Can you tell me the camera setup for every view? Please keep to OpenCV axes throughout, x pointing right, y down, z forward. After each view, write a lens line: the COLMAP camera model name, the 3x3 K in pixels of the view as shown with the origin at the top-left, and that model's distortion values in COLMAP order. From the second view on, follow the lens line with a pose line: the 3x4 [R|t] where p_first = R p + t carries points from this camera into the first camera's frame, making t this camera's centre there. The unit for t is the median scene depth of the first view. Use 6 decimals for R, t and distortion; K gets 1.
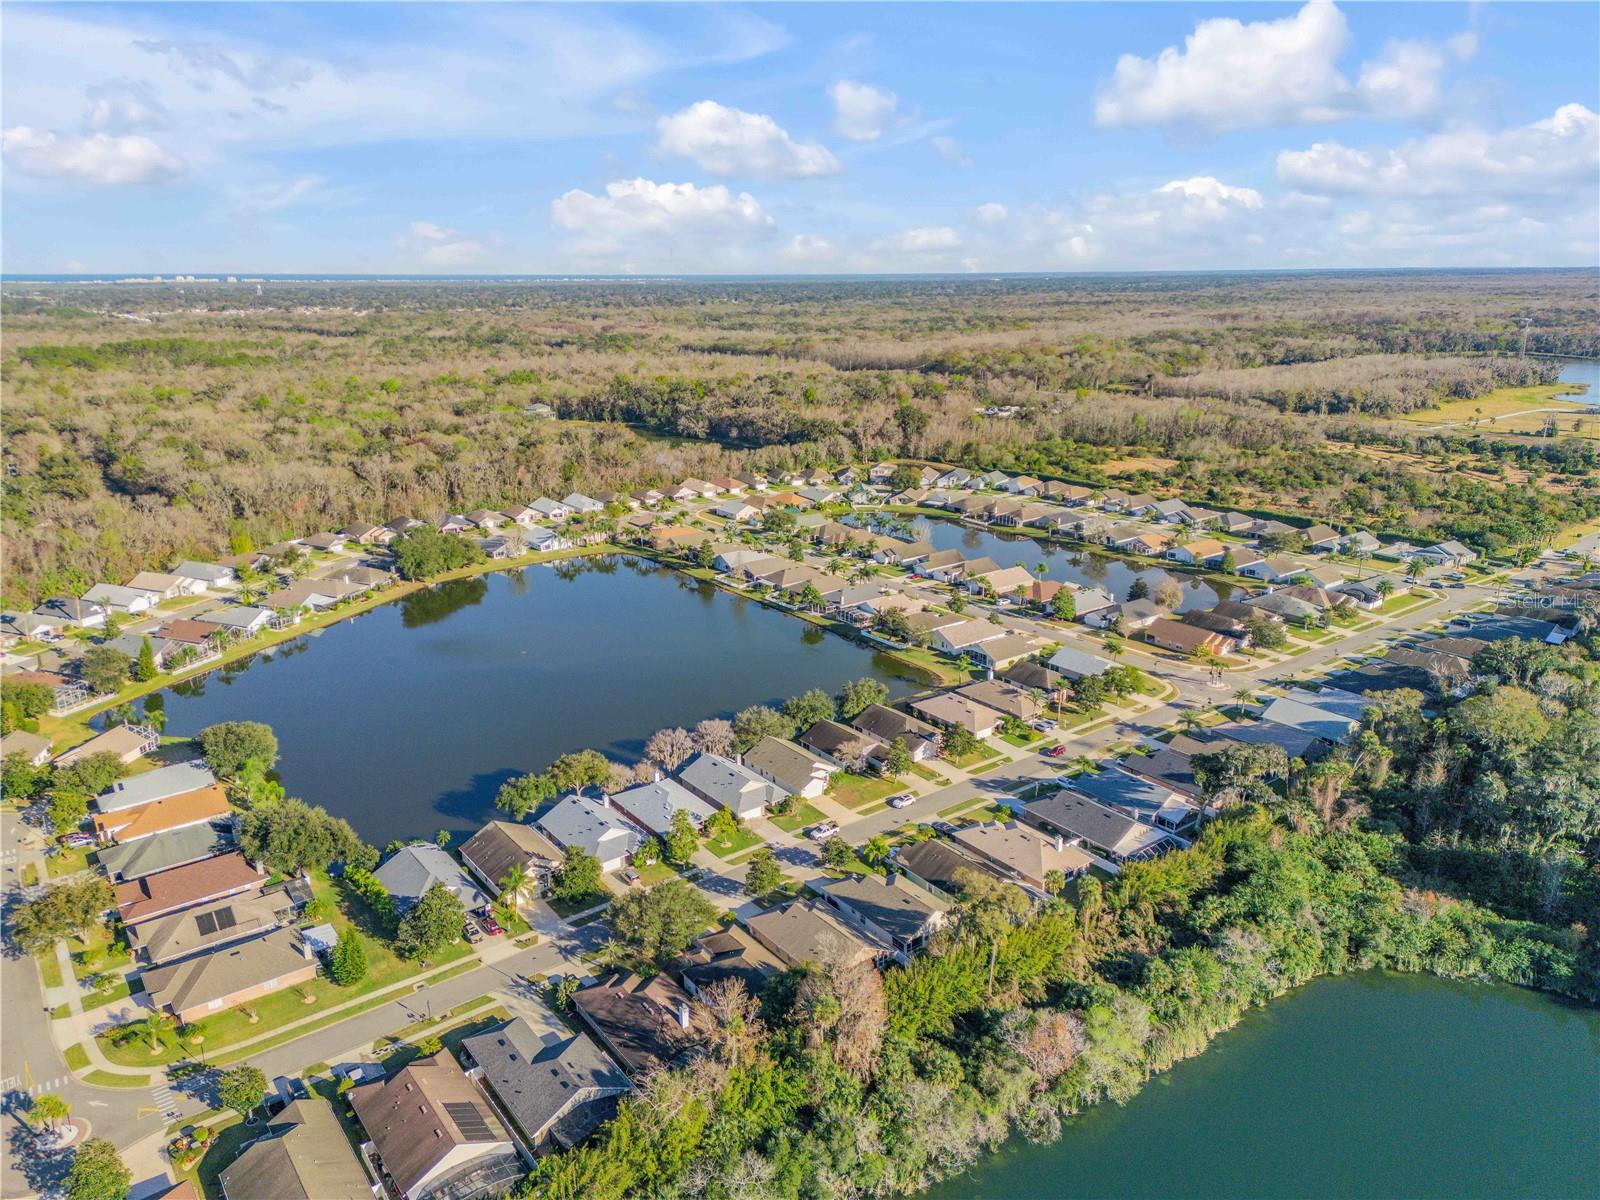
lens RADIAL K [[1110.8, 0, 800.0], [0, 1110.8, 600.0], [0, 0, 1]] dist [0.149526, -0.084913]
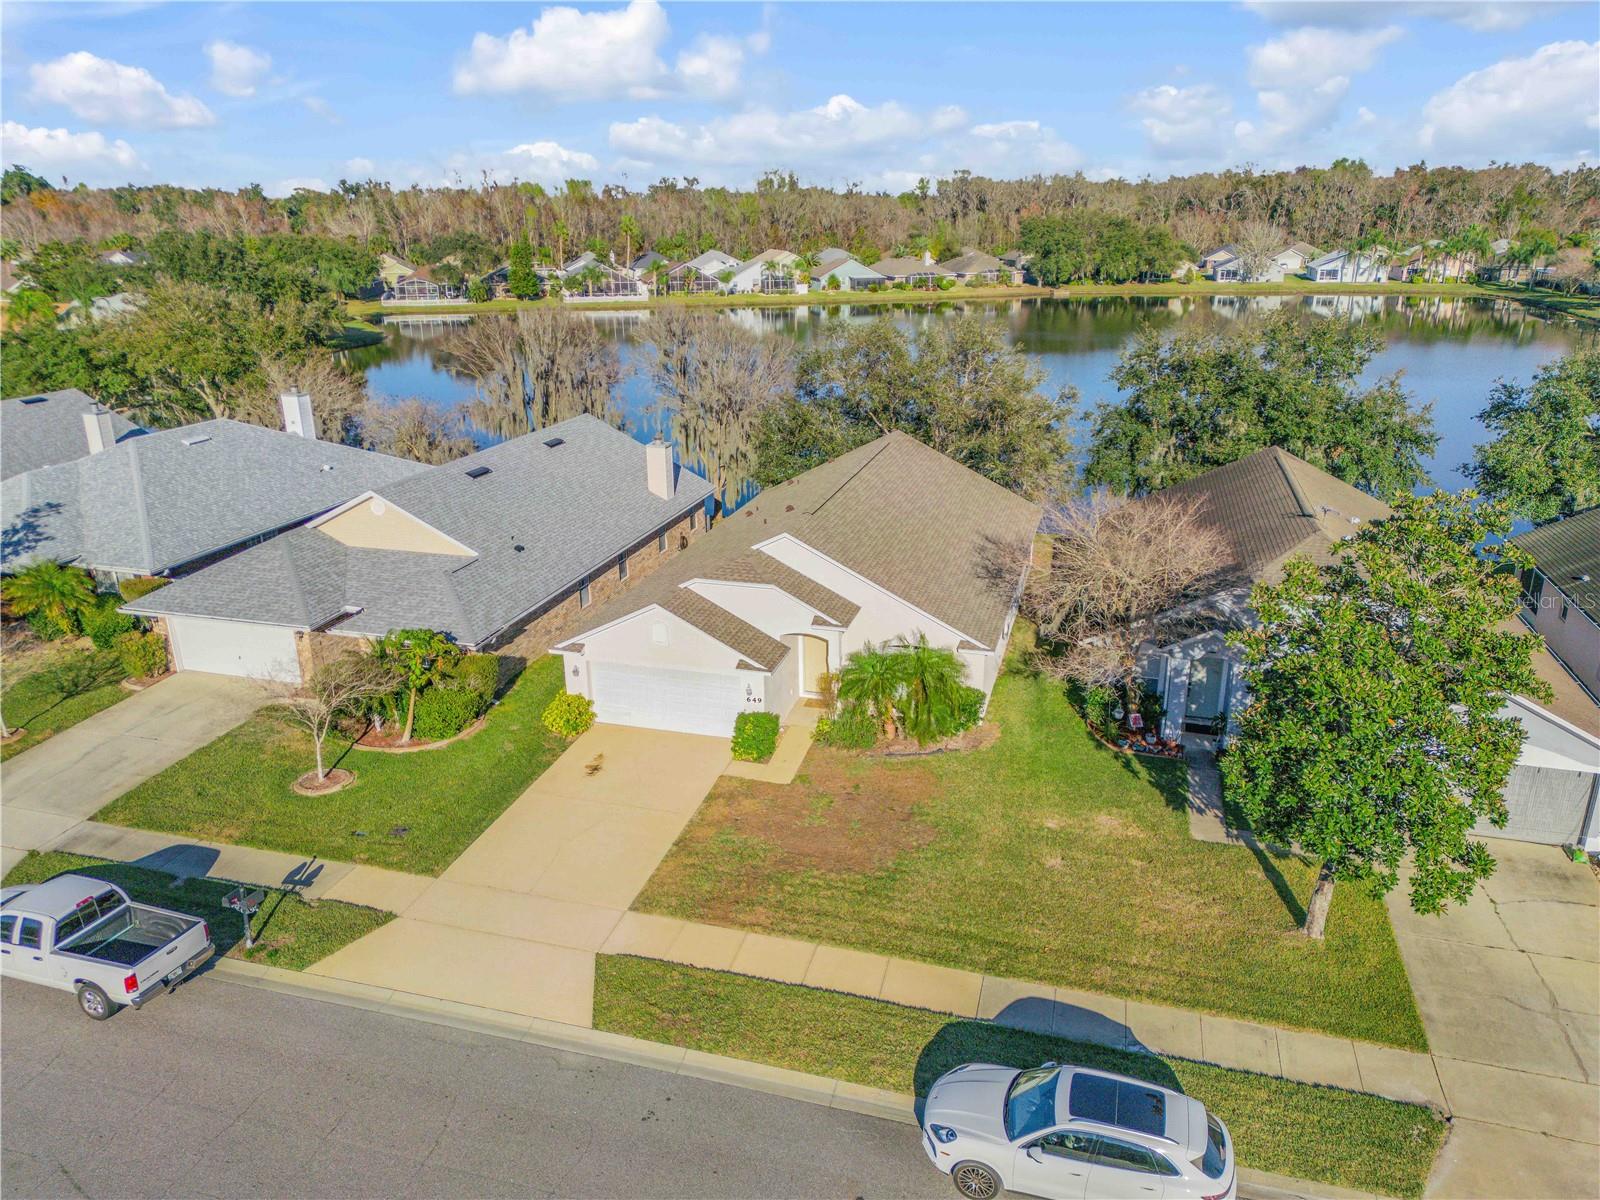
lens RADIAL K [[1117.8, 0, 800.0], [0, 1117.8, 600.0], [0, 0, 1]] dist [0.087136, -0.084133]
pose [[0.593745, 0.261832, -0.760862, 0.090193], [-0.221669, 0.962213, 0.158140, 0.089102], [0.773517, 0.074765, 0.629350, 0.621239]]
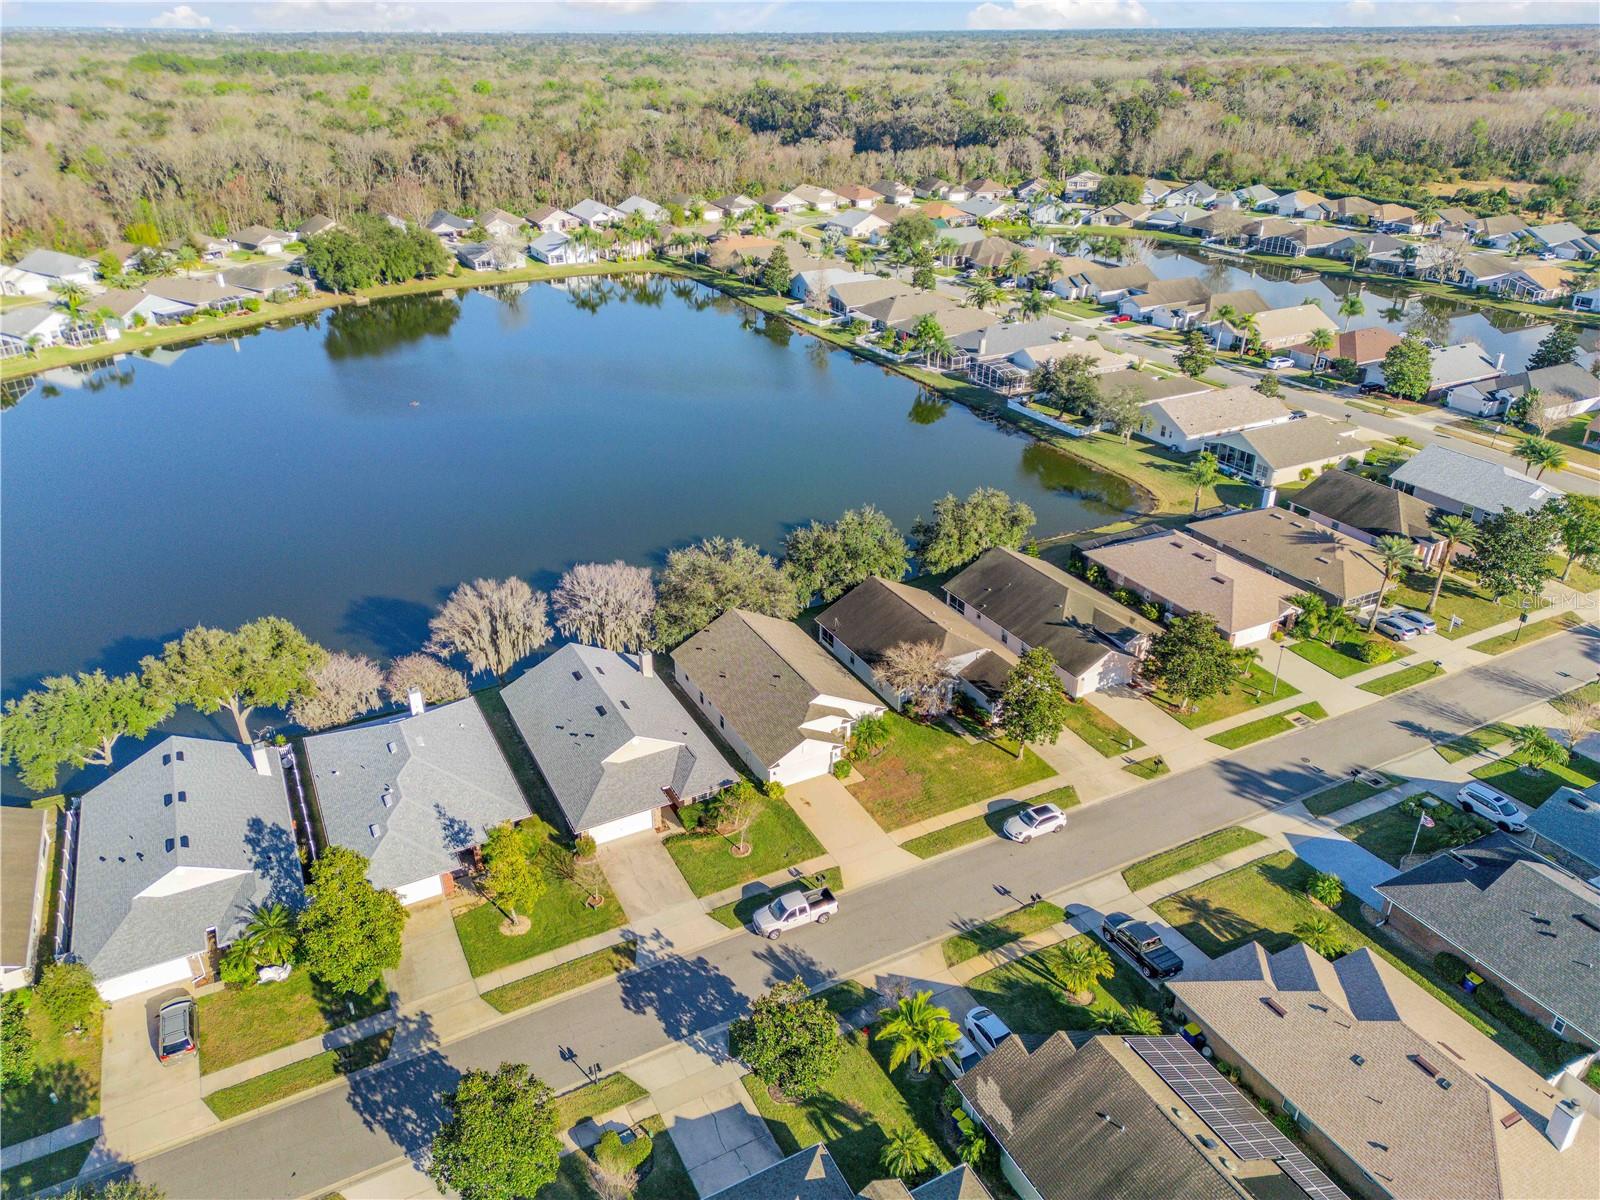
lens RADIAL K [[1117.8, 0, 800.0], [0, 1117.8, 600.0], [0, 0, 1]] dist [0.087136, -0.084133]
pose [[0.985511, 0.079424, -0.149870, 0.044140], [-0.050986, 0.981444, 0.184846, 0.026806], [0.161770, -0.174527, 0.971273, 0.421962]]
